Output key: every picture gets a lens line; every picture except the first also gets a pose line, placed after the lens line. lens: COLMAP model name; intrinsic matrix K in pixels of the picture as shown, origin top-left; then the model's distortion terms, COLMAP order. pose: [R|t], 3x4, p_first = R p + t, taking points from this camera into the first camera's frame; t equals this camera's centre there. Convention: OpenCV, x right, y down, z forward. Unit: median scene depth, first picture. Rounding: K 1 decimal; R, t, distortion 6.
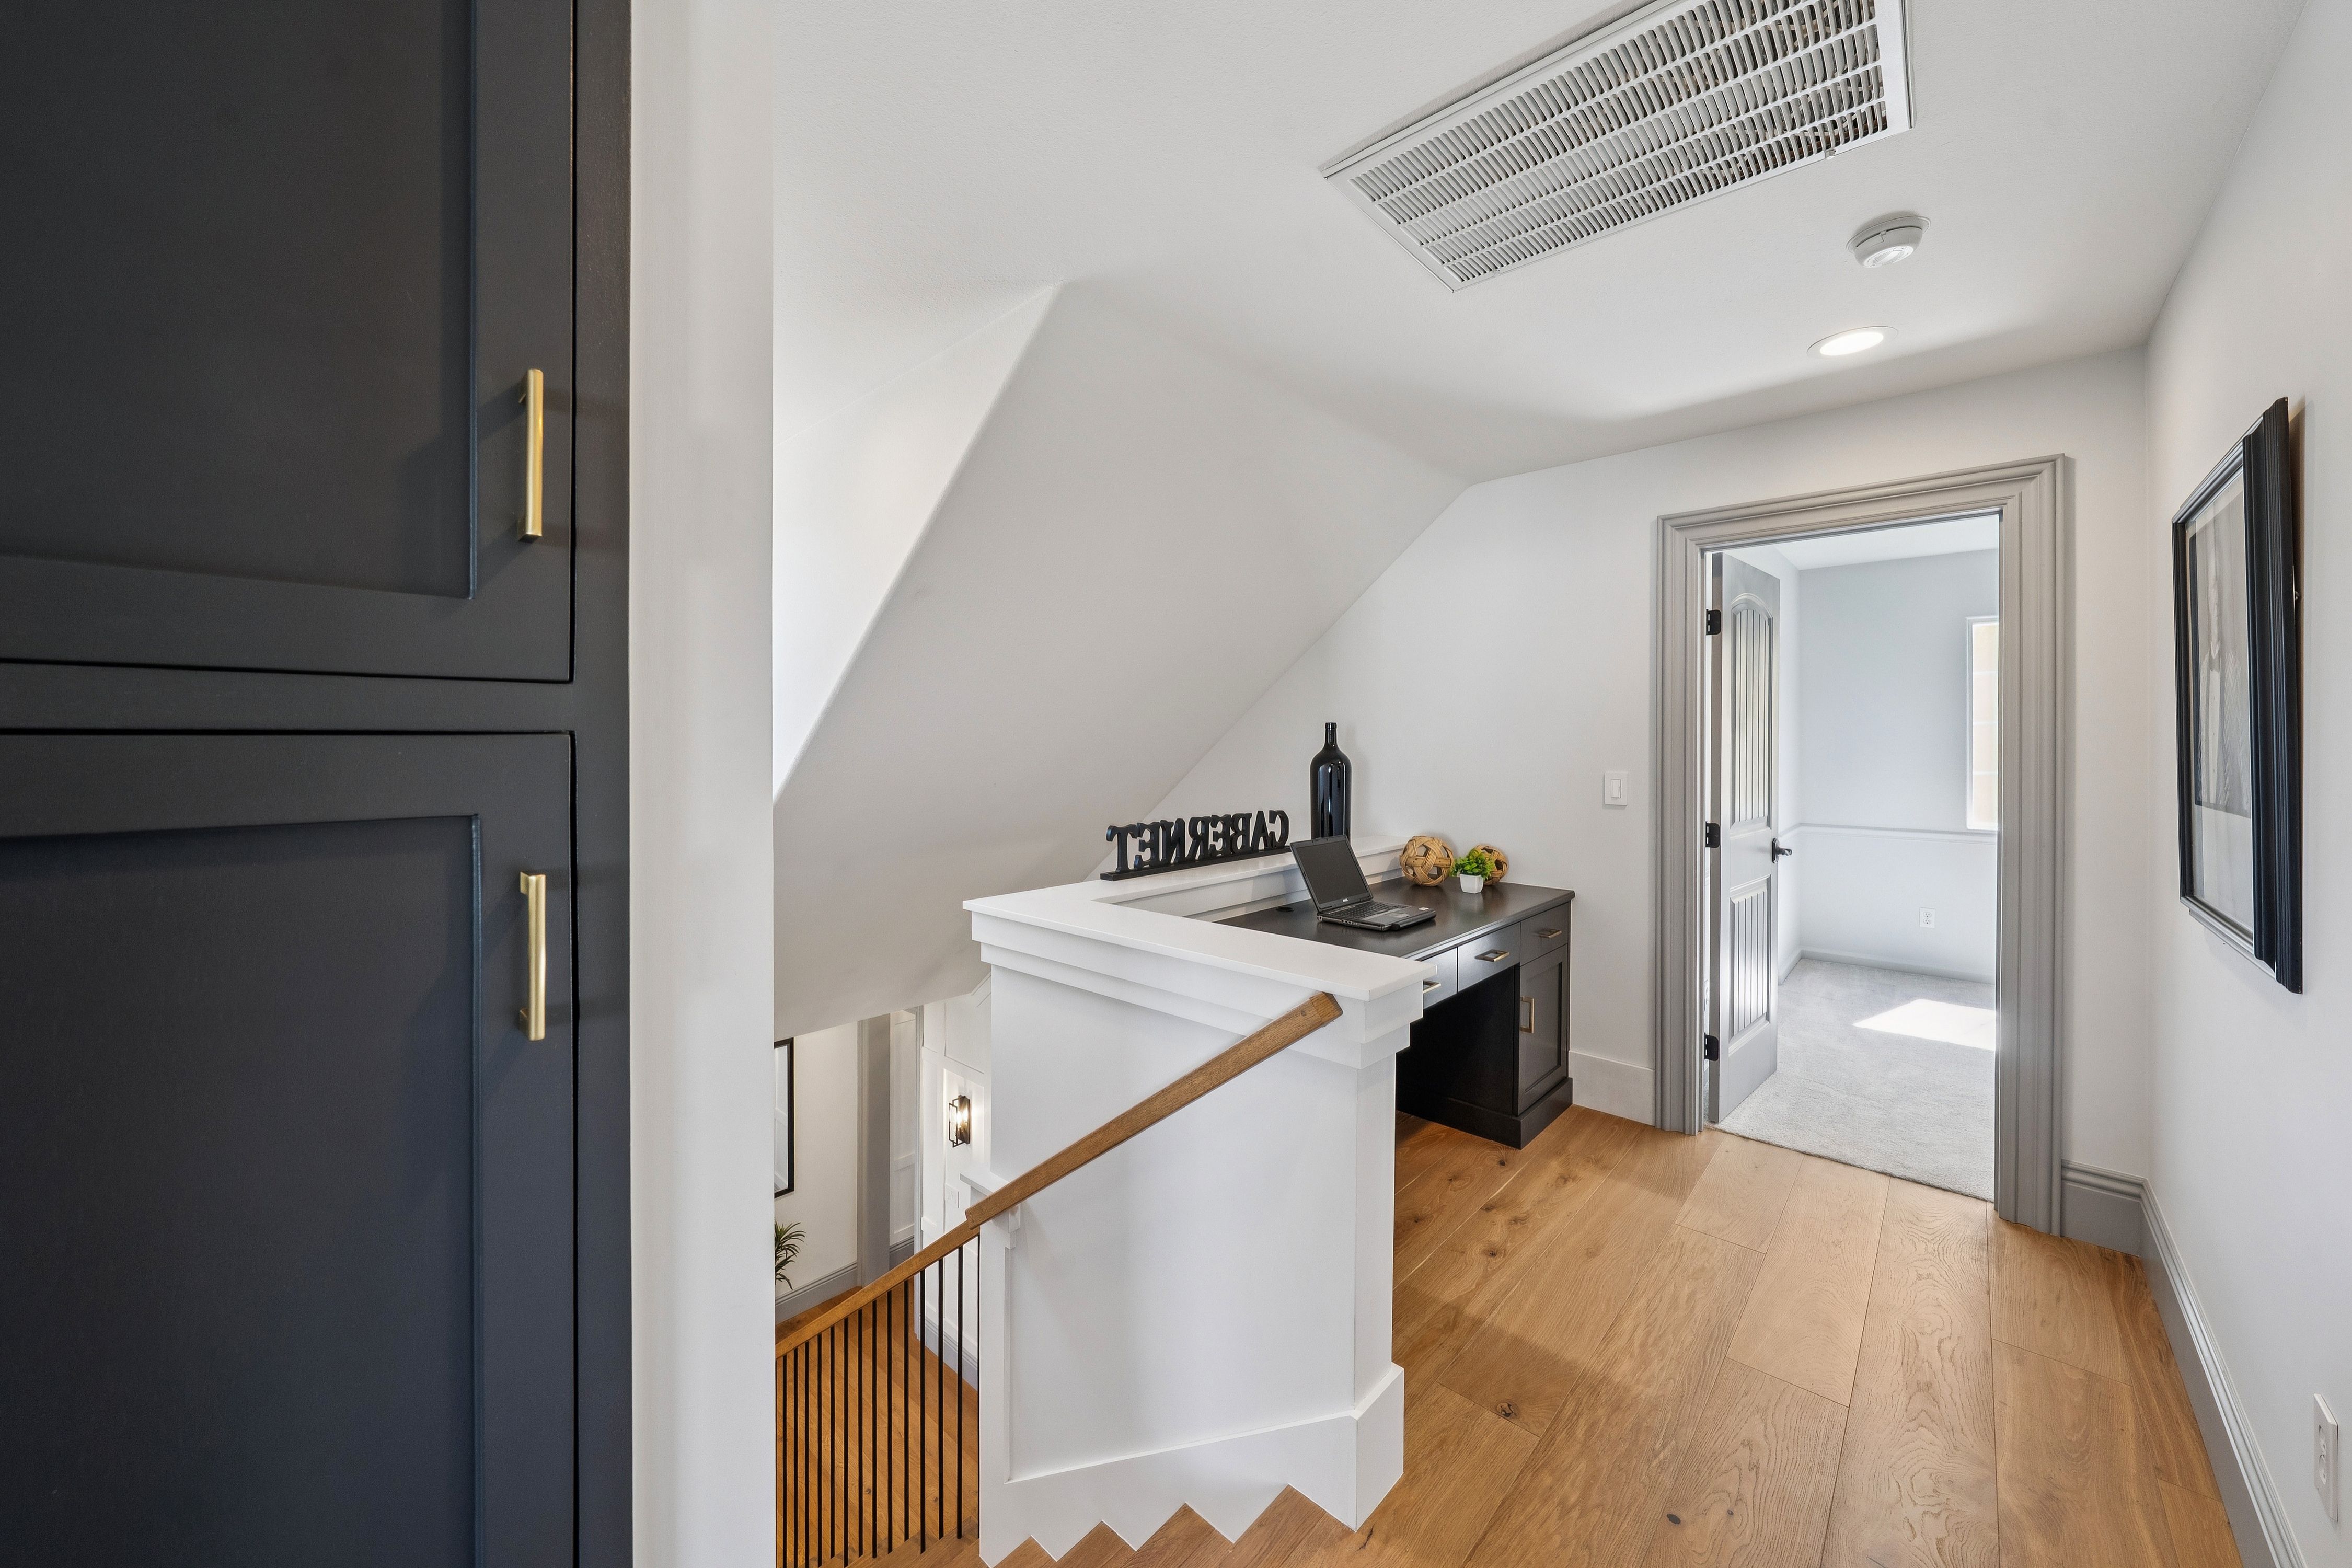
lens RADIAL K [[872.3, 0, 1143.5], [0, 872.3, 742.3], [0, 0, 1]] dist [-0.000270, -0.000219]
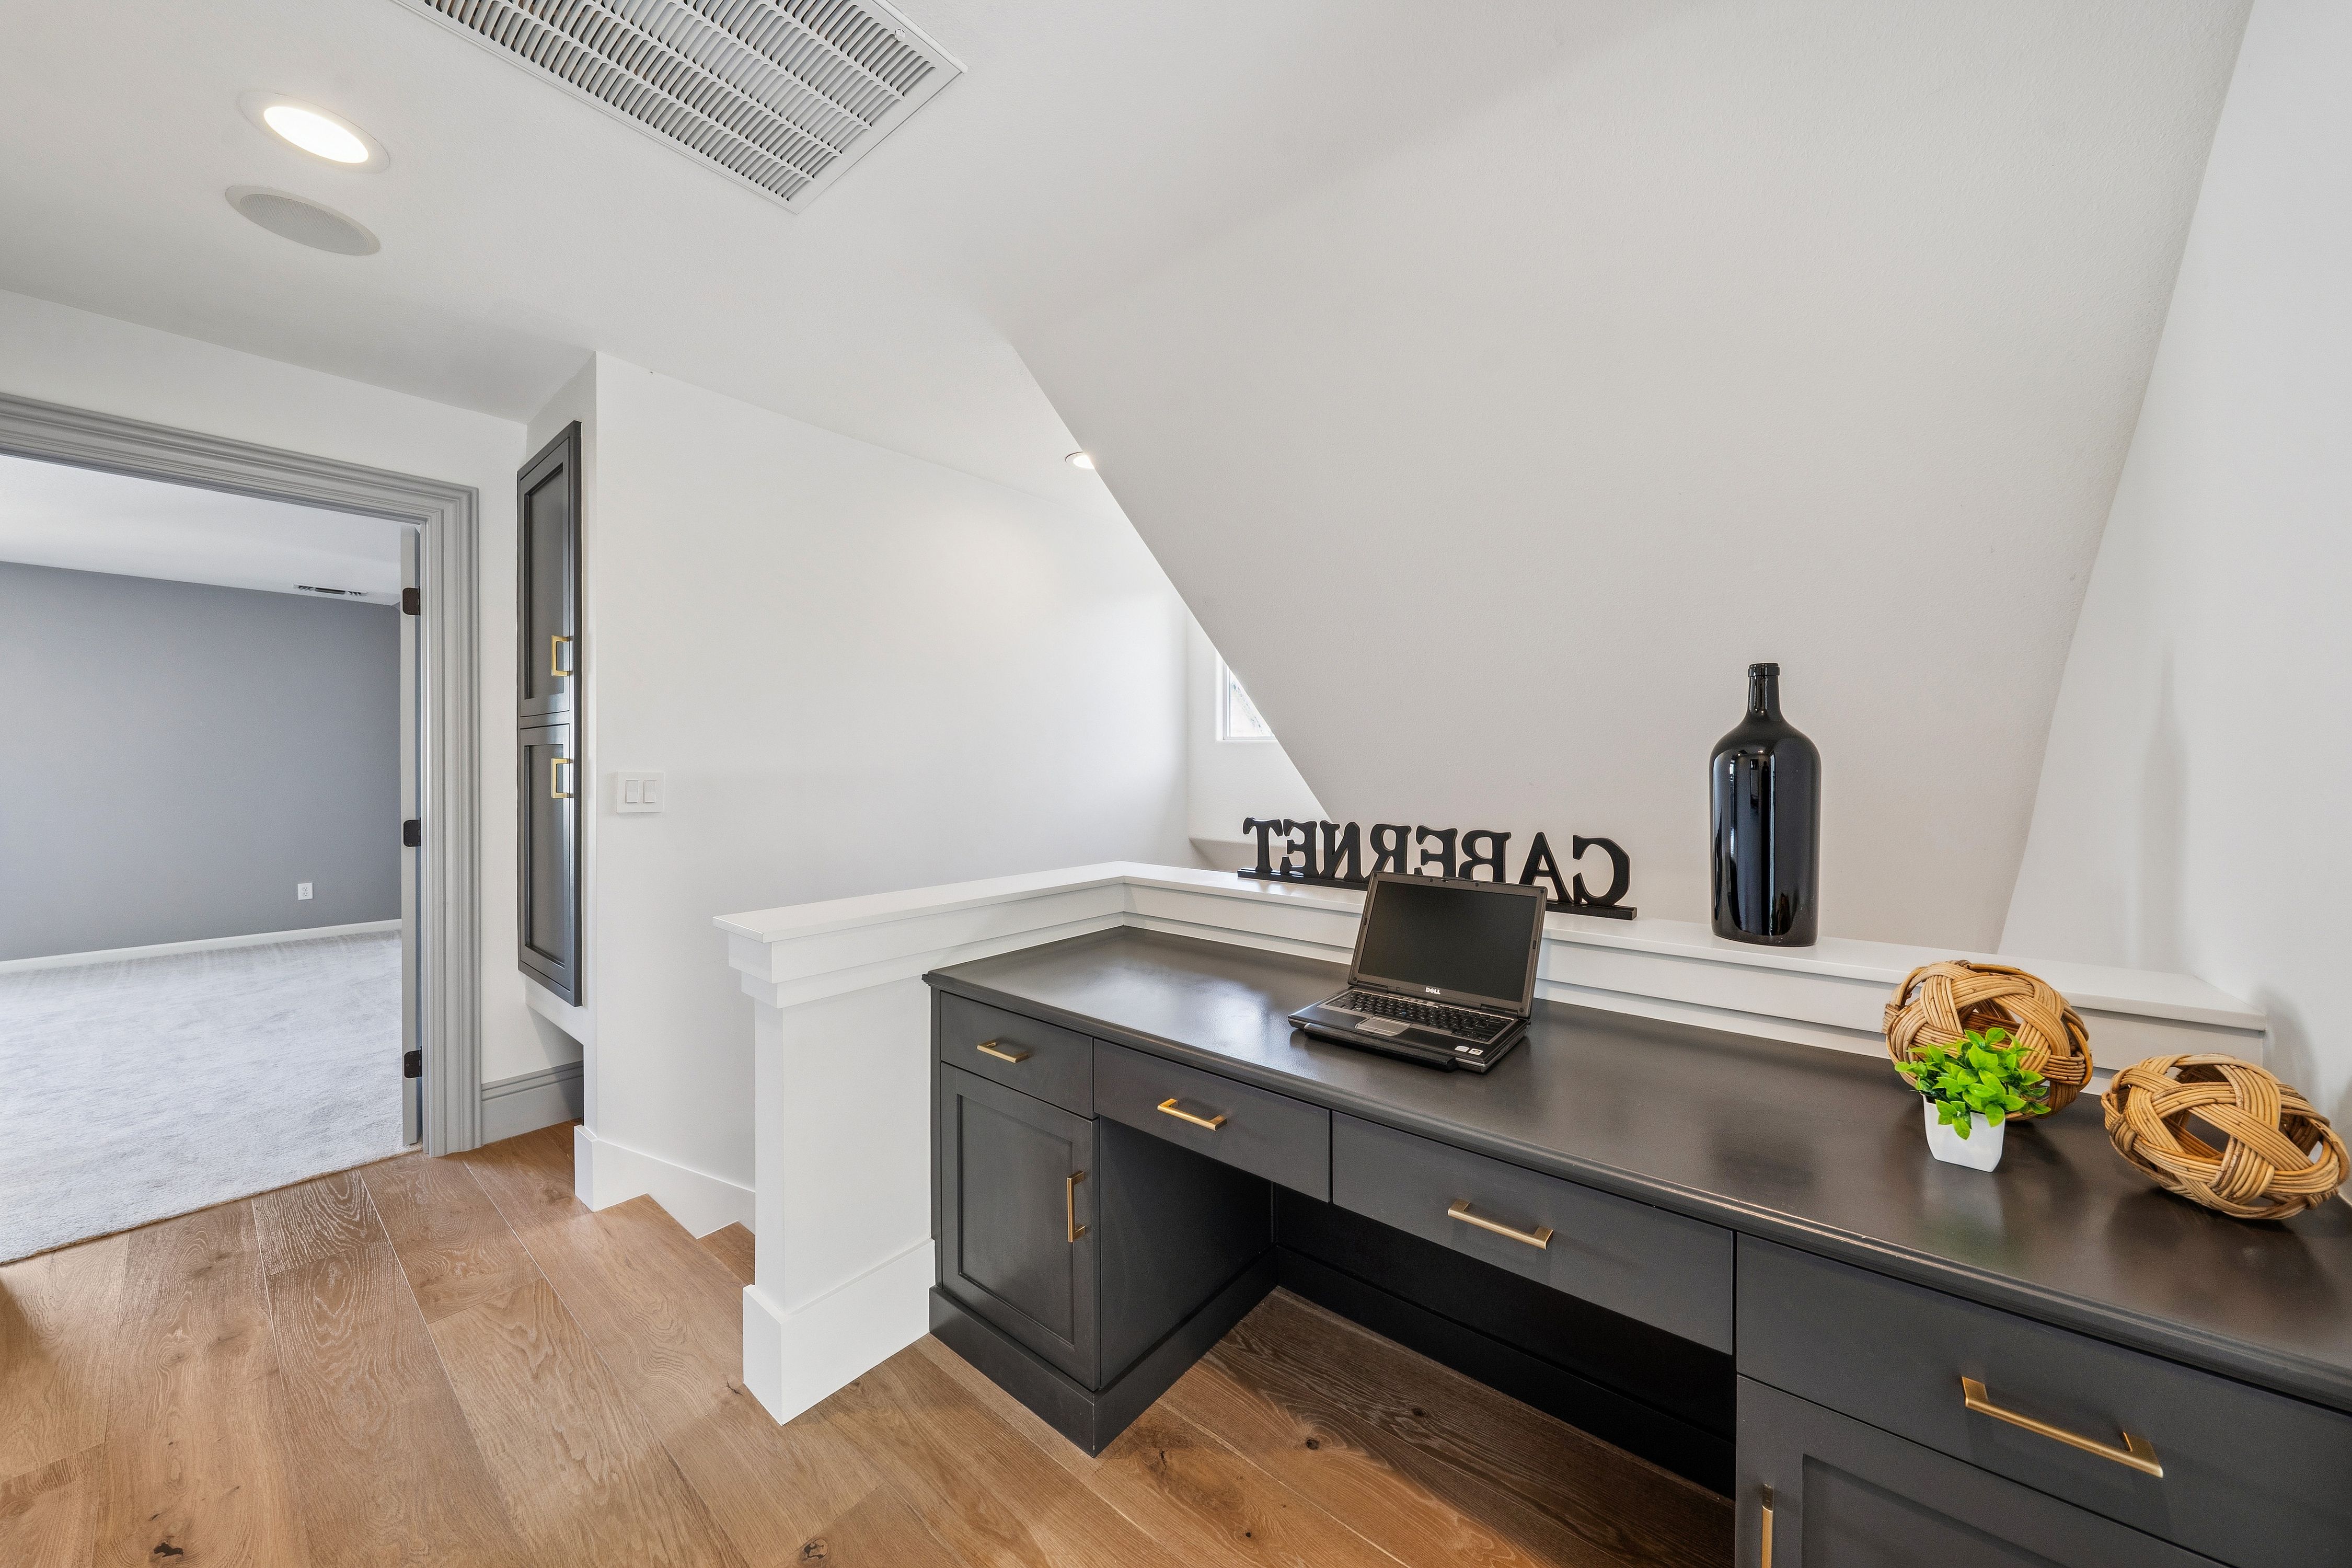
lens RADIAL K [[807.8, 0, 1173.3], [0, 807.8, 765.5], [0, 0, 1]] dist [0.000367, 0.000131]
pose [[0.079524, 0.006881, -0.996809, 0.754549], [-0.000226, 0.999976, 0.006885, 0.035204], [0.996833, -0.000323, 0.079524, 0.820679]]
